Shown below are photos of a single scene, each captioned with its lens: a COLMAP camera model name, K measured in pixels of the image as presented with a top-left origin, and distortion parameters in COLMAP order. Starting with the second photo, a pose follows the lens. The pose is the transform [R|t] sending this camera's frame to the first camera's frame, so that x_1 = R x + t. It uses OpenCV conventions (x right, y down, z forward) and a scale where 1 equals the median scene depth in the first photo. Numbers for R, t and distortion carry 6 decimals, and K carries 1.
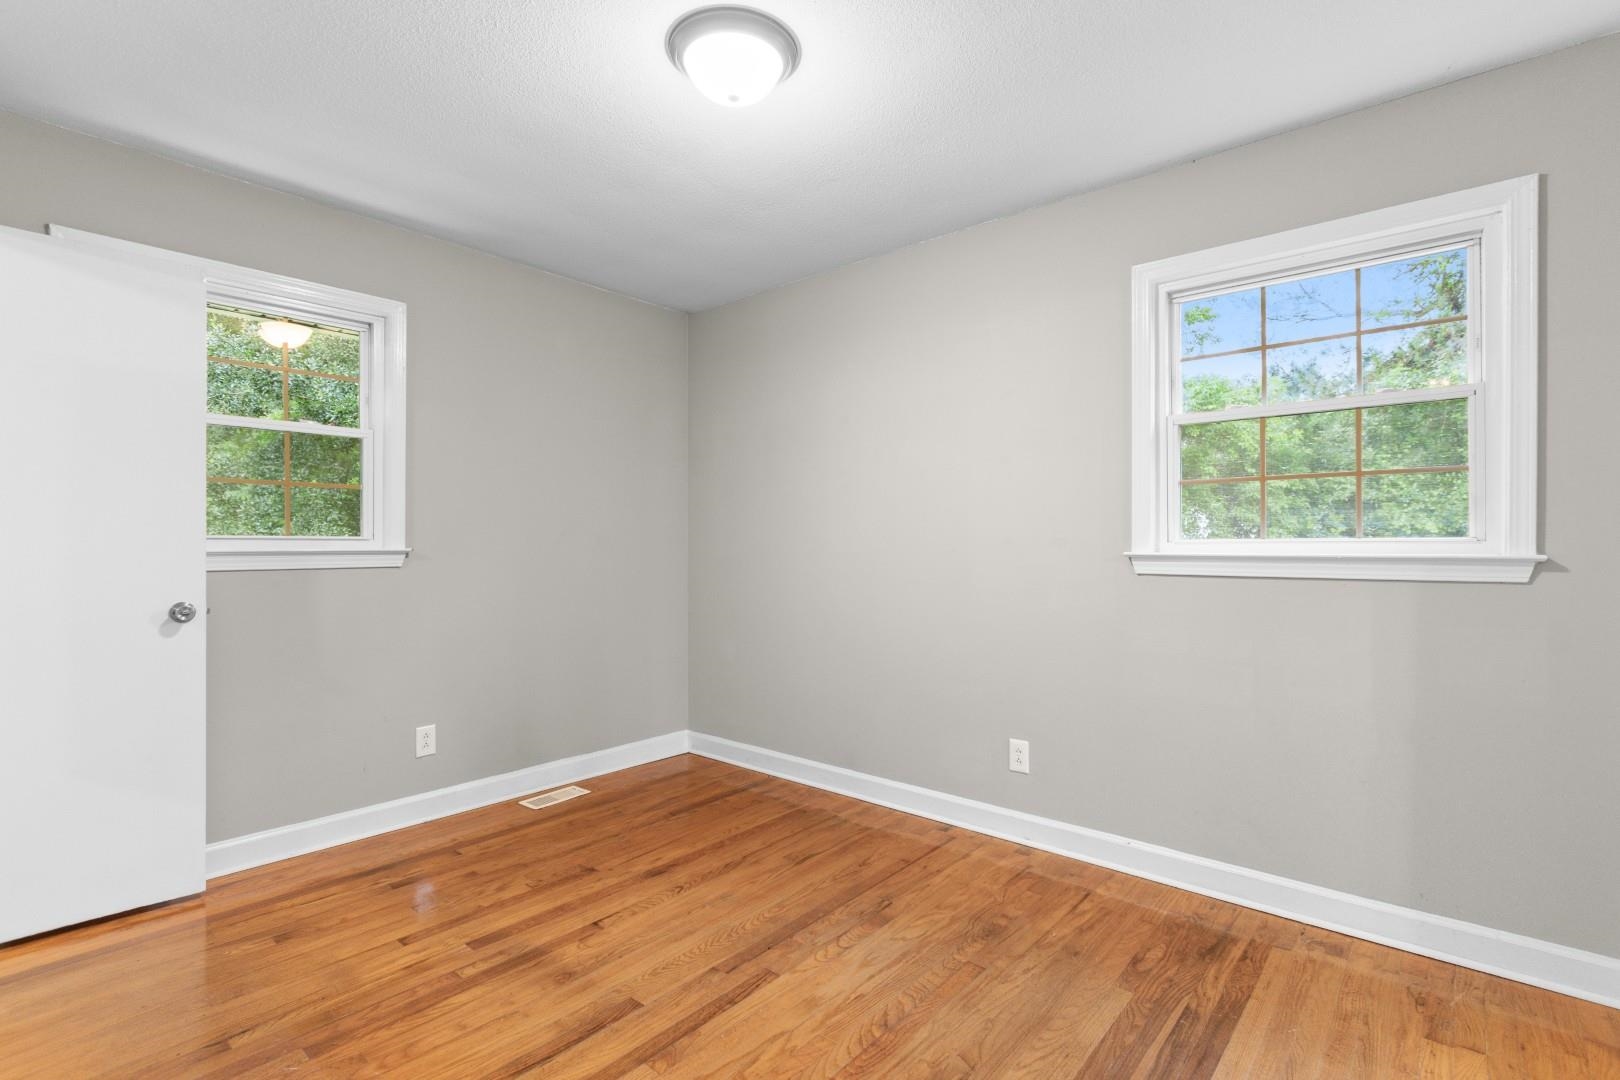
lens RADIAL K [[764.5, 0, 810.1], [0, 764.5, 548.6], [0, 0, 1]] dist [0.000798, 0.000078]
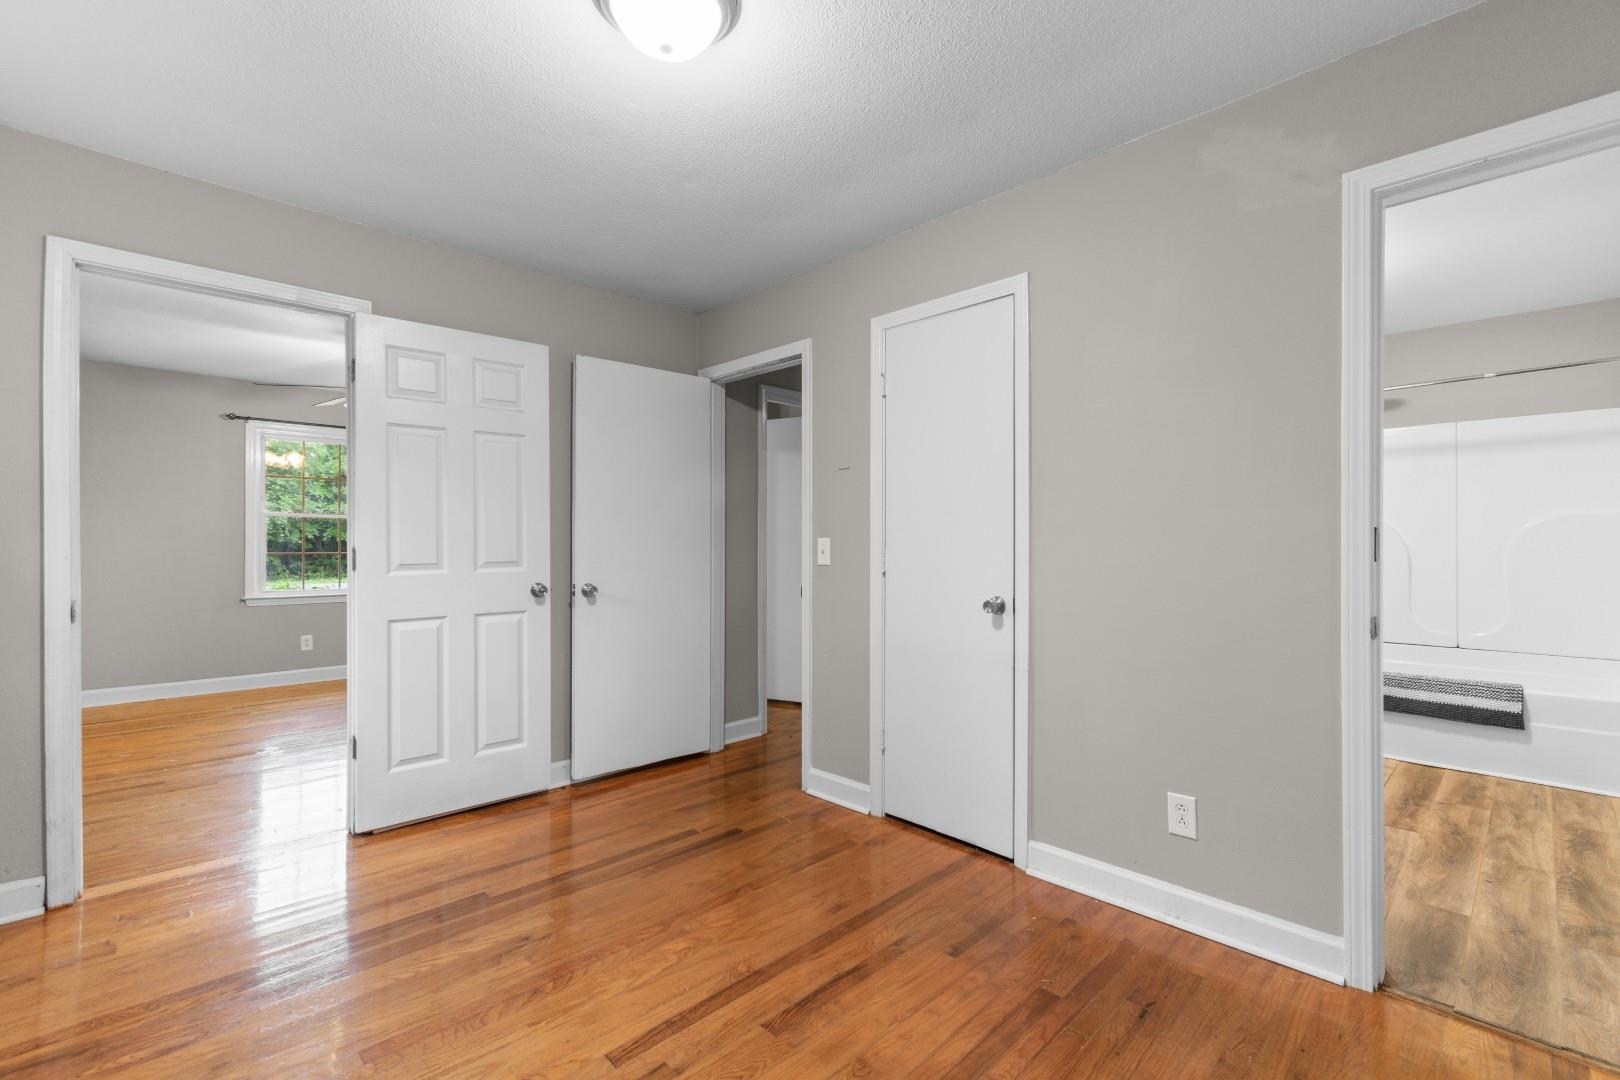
lens RADIAL K [[714.4, 0, 810.5], [0, 714.4, 548.4], [0, 0, 1]] dist [-0.000164, -0.000151]
pose [[-0.996189, -0.003910, 0.087131, -0.365350], [-0.003249, 0.999965, 0.007732, -0.006361], [-0.087159, 0.007420, -0.996167, 1.937005]]
